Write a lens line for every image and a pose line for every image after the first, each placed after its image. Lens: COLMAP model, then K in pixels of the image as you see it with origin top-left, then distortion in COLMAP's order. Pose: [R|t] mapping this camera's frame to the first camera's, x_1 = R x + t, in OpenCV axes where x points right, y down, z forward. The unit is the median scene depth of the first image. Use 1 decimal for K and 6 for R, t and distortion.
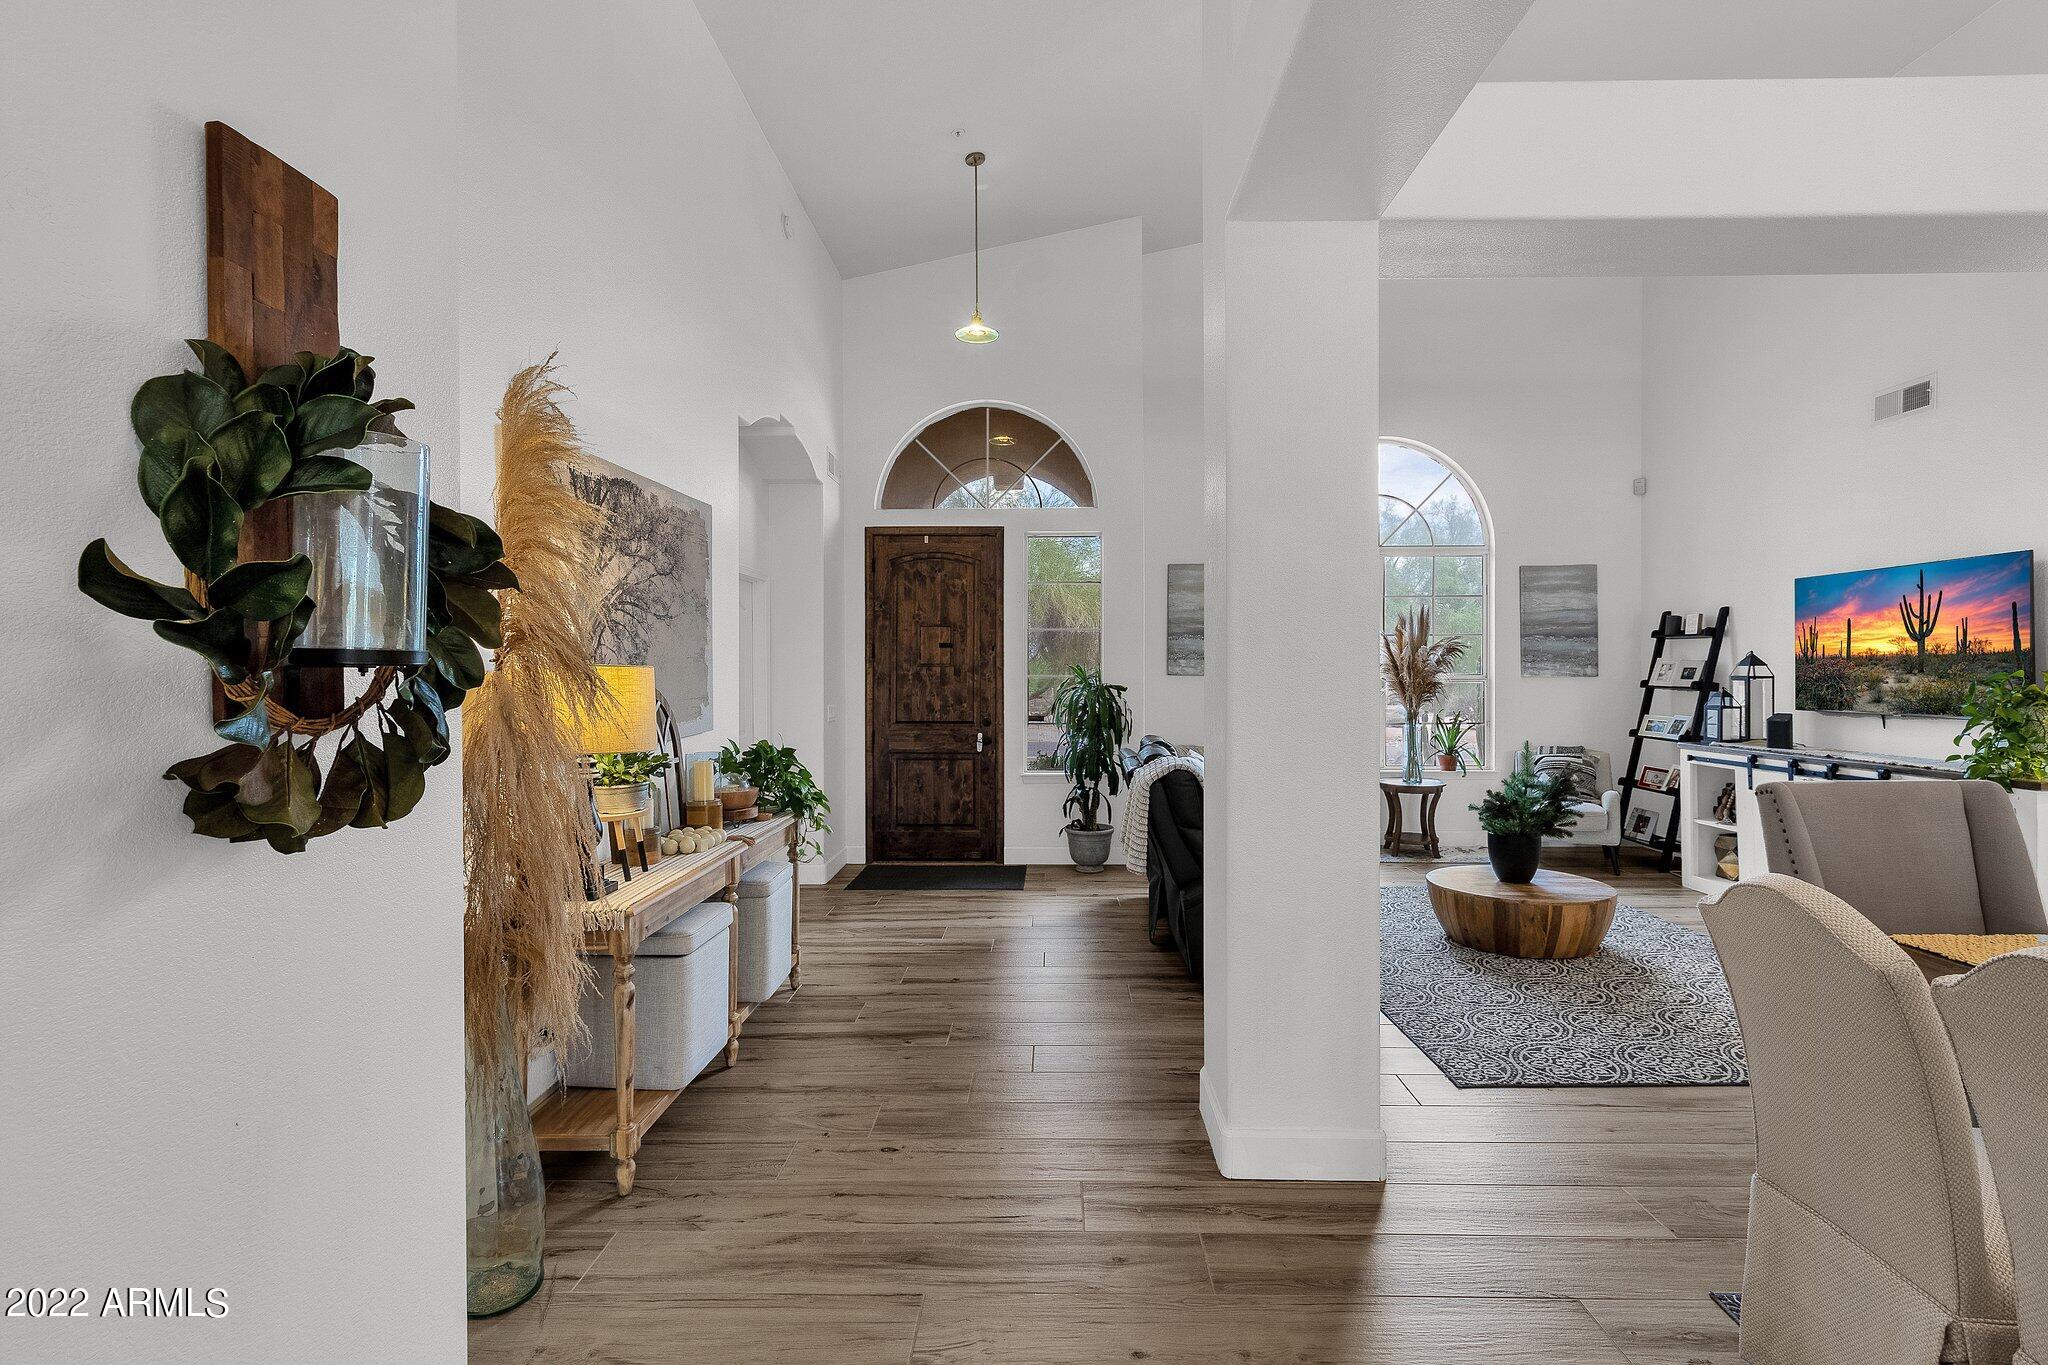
lens RADIAL K [[952.6, 0, 1042.5], [0, 952.6, 668.2], [0, 0, 1]] dist [0.004931, -0.000834]
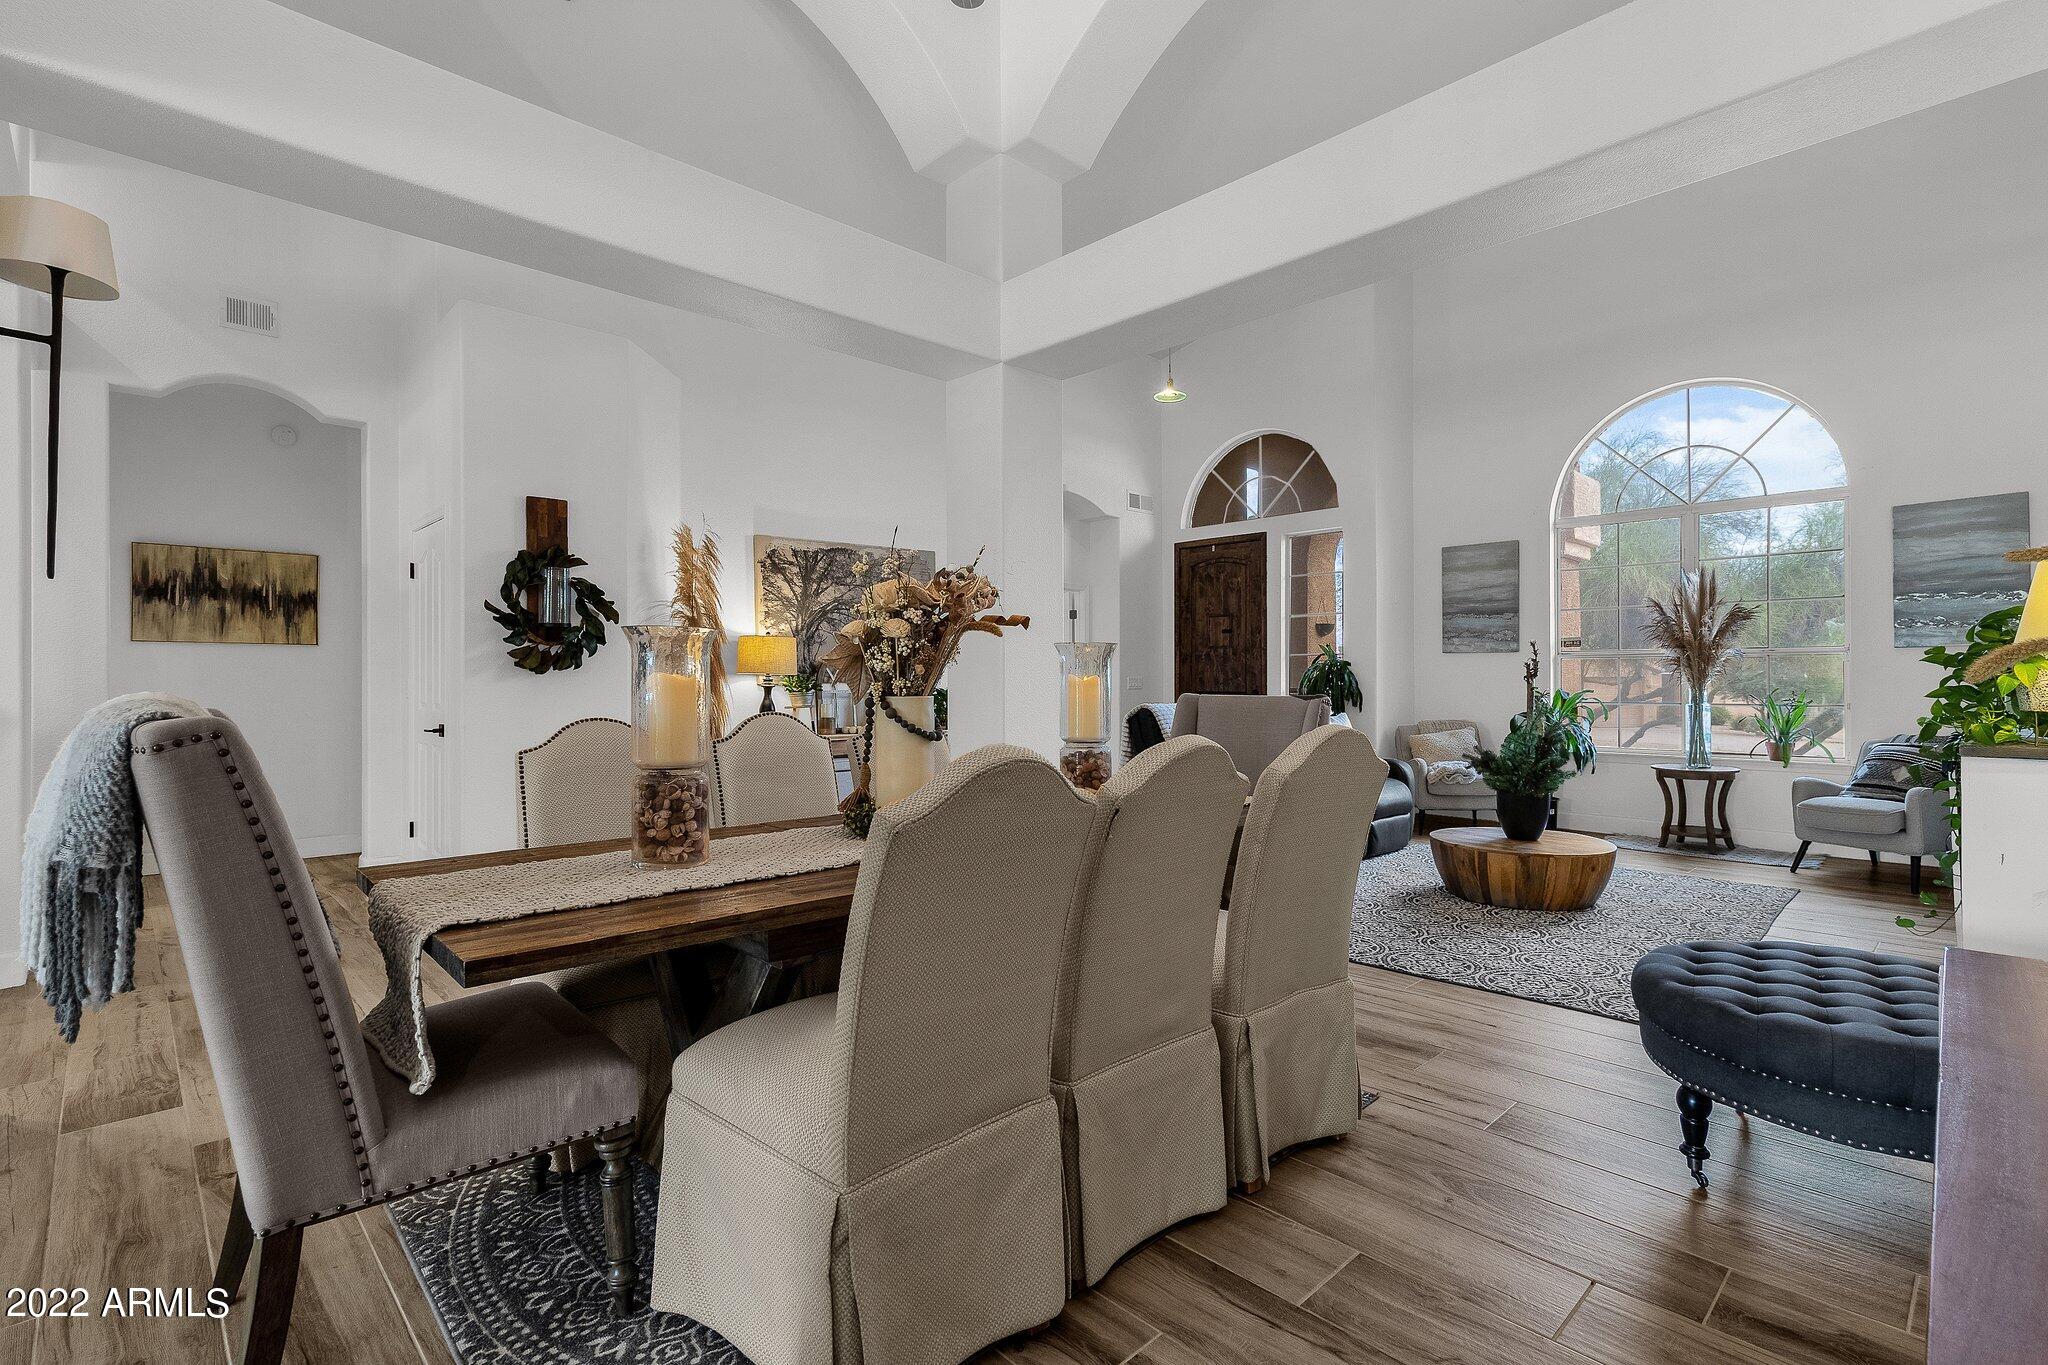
lens RADIAL K [[952.6, 0, 1038.6], [0, 952.6, 678.6], [0, 0, 1]] dist [0.004931, -0.000834]
pose [[0.705533, 0.001131, -0.708676, 0.638829], [0.001273, 0.999995, 0.002863, 0.035952], [0.708676, -0.002923, 0.705528, -0.062418]]
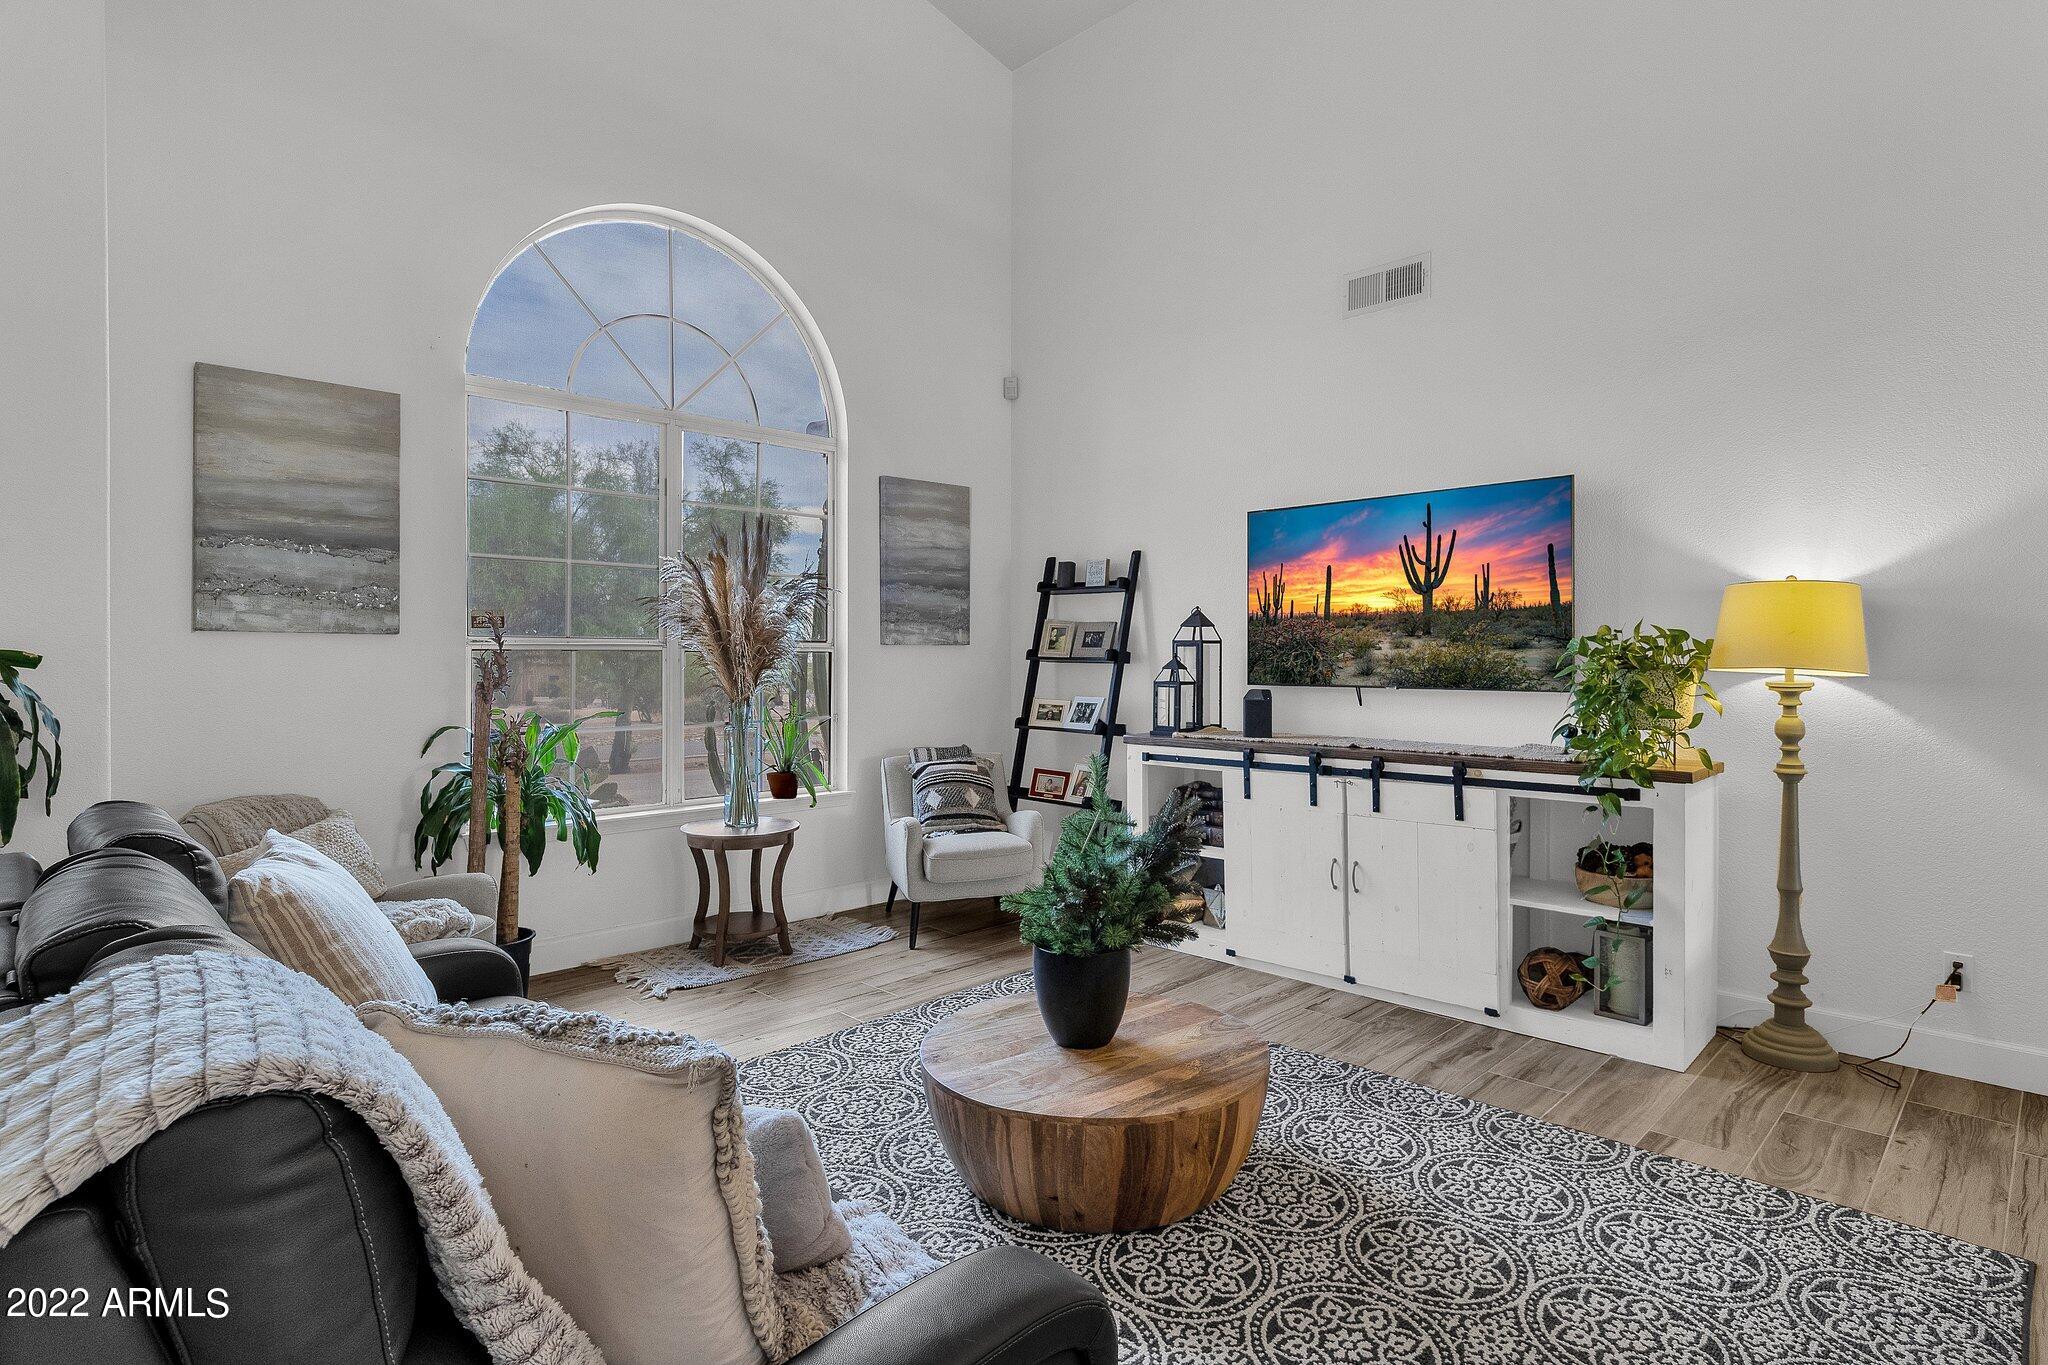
lens RADIAL K [[1039.8, 0, 1051.4], [0, 1039.8, 661.8], [0, 0, 1]] dist [-0.016814, 0.002243]
pose [[0.682577, -0.000574, 0.730814, 0.068791], [-0.005896, 0.999963, 0.006293, 0.017644], [-0.730790, -0.008604, 0.682548, 0.485135]]
